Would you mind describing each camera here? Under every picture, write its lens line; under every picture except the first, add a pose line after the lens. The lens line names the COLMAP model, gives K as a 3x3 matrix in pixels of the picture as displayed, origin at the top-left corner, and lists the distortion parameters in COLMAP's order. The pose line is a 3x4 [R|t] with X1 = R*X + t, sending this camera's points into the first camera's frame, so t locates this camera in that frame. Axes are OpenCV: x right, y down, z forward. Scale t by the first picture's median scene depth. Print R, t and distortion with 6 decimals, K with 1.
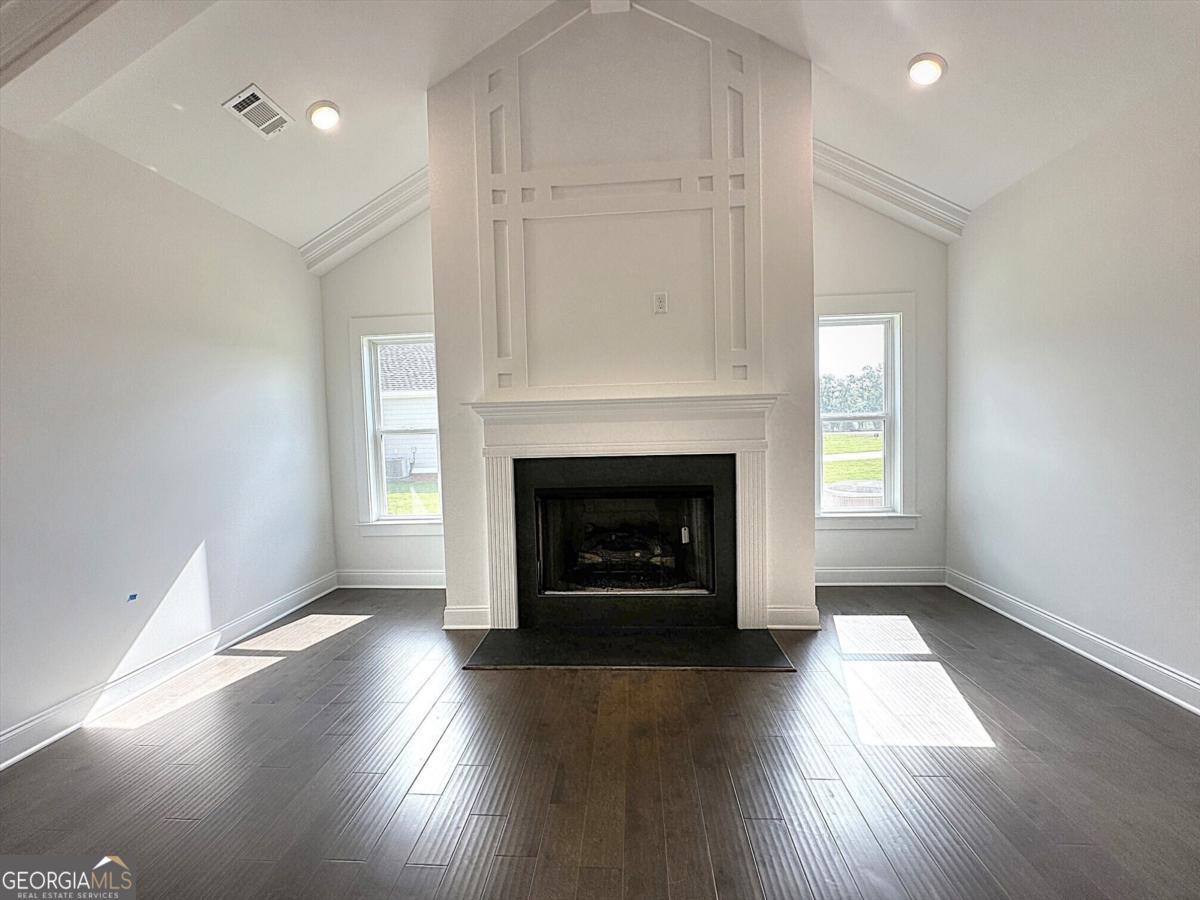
lens RADIAL K [[479.4, 0, 597.2], [0, 479.4, 450.4], [0, 0, 1]] dist [0.001306, 0.000255]
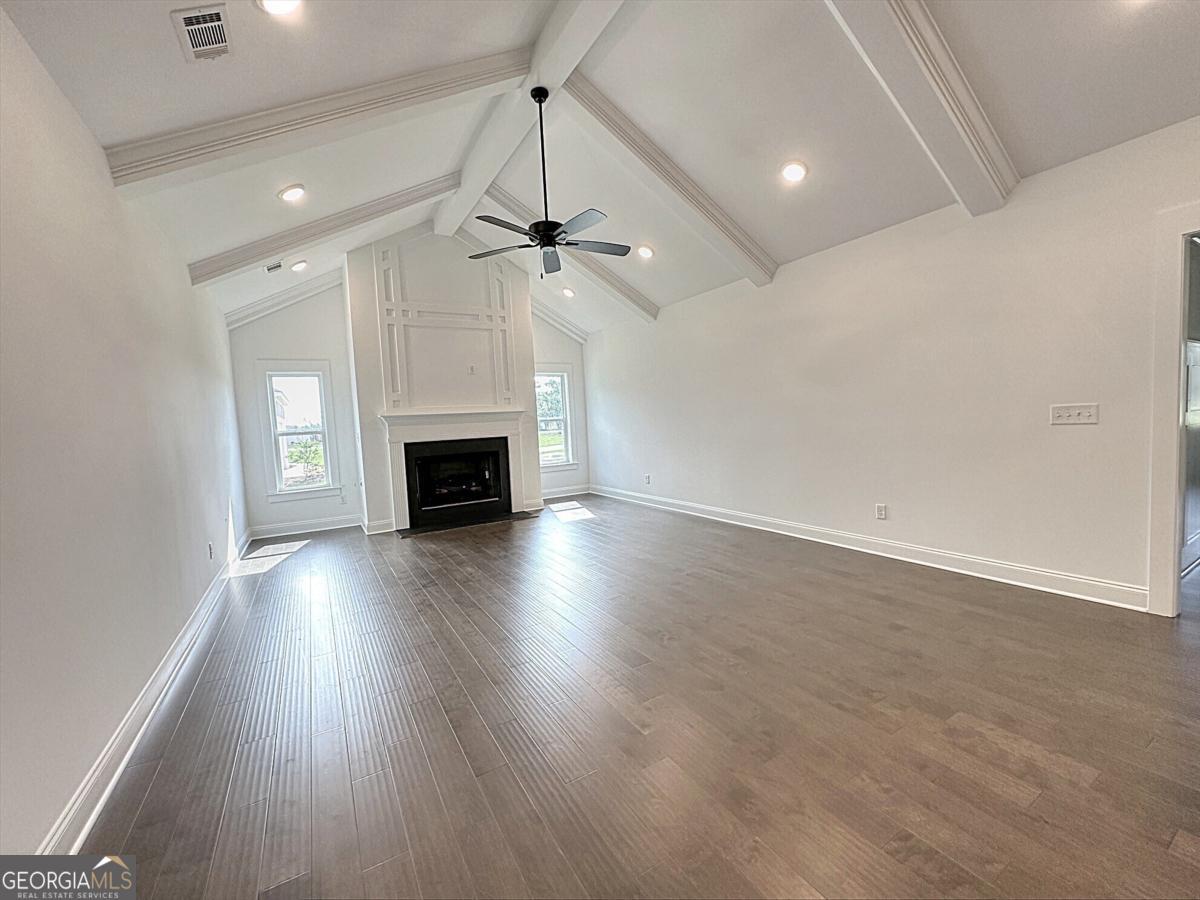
lens RADIAL K [[488.0, 0, 598.9], [0, 488.0, 449.7], [0, 0, 1]] dist [-0.001361, 0.000268]
pose [[0.820613, -0.051206, 0.569185, -0.657864], [0.055238, 0.998421, 0.010182, 0.067868], [-0.568808, 0.023085, 0.822146, -1.120377]]
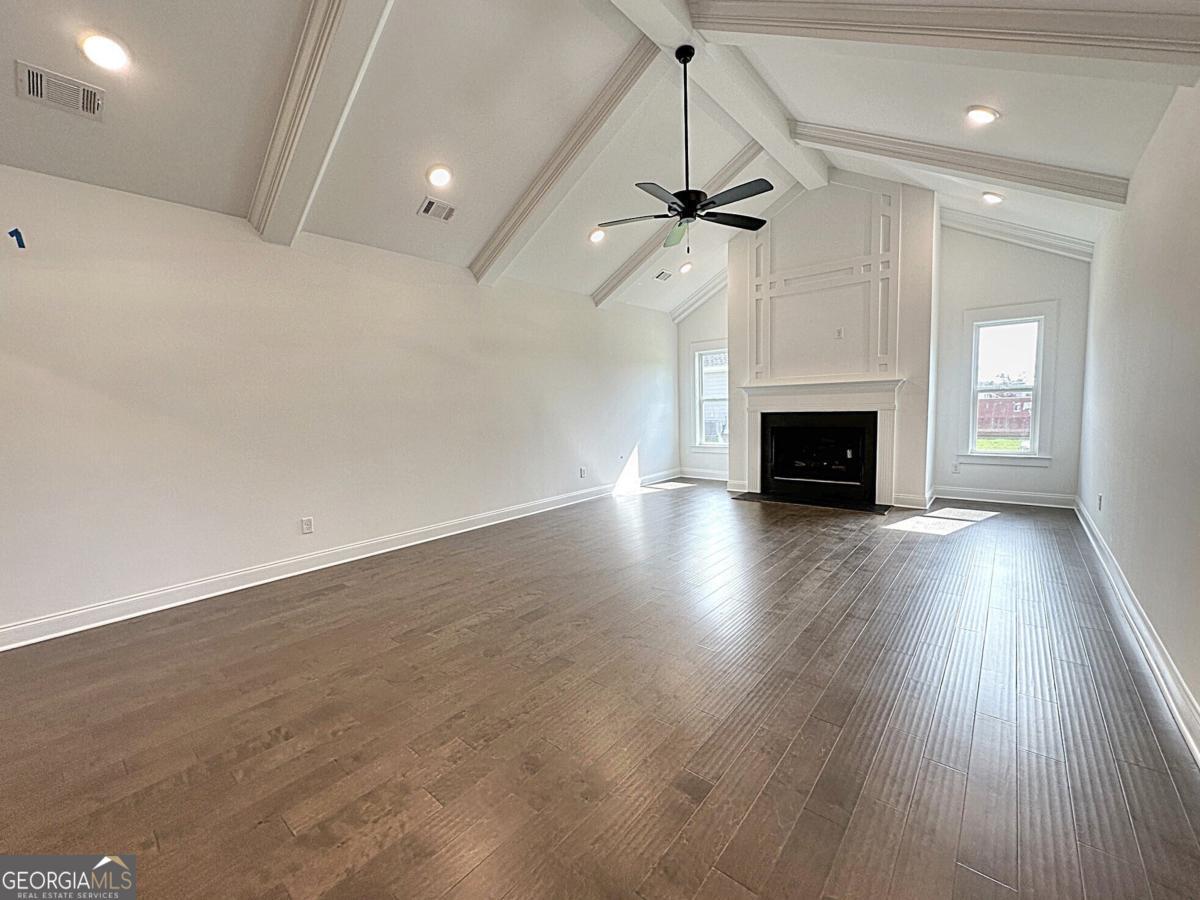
lens RADIAL K [[488.0, 0, 598.9], [0, 488.0, 449.7], [0, 0, 1]] dist [-0.001361, 0.000268]
pose [[0.808919, 0.057029, -0.585147, 0.507999], [-0.017849, 0.997208, 0.072513, 0.036744], [0.587649, -0.048213, 0.807678, -1.150284]]
